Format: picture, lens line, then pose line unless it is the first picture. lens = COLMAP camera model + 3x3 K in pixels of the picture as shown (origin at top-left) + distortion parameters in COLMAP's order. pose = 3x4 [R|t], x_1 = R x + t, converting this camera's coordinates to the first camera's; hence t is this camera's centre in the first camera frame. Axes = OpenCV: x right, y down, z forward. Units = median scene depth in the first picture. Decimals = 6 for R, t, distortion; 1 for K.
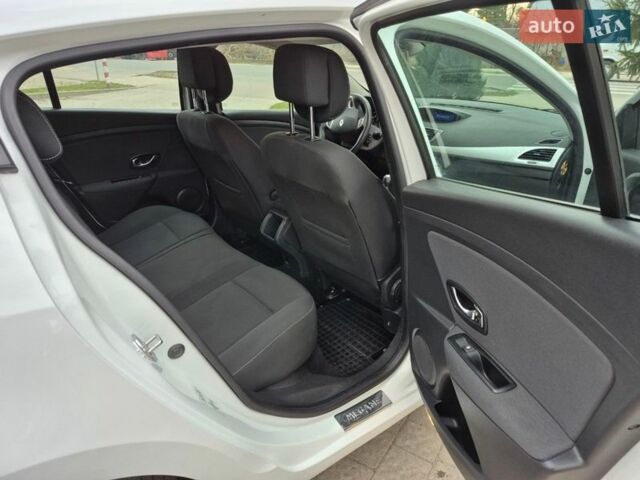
lens RADIAL K [[499.5, 0, 320.0], [0, 499.5, 240.0], [0, 0, 1]] dist [-0.043815, 0.000440]
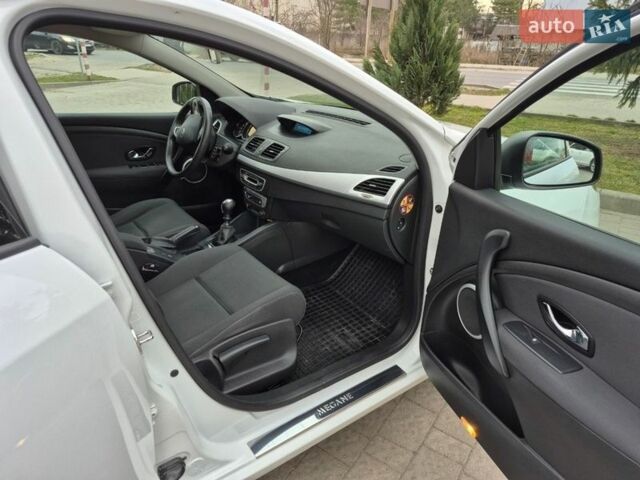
lens RADIAL K [[462.2, 0, 315.6], [0, 462.2, 252.6], [0, 0, 1]] dist [-0.004242, -0.001344]
pose [[0.998753, 0.027619, -0.041582, 0.375496], [-0.025141, 0.997942, 0.058982, -0.107012], [0.043125, -0.057863, 0.997393, 0.262179]]
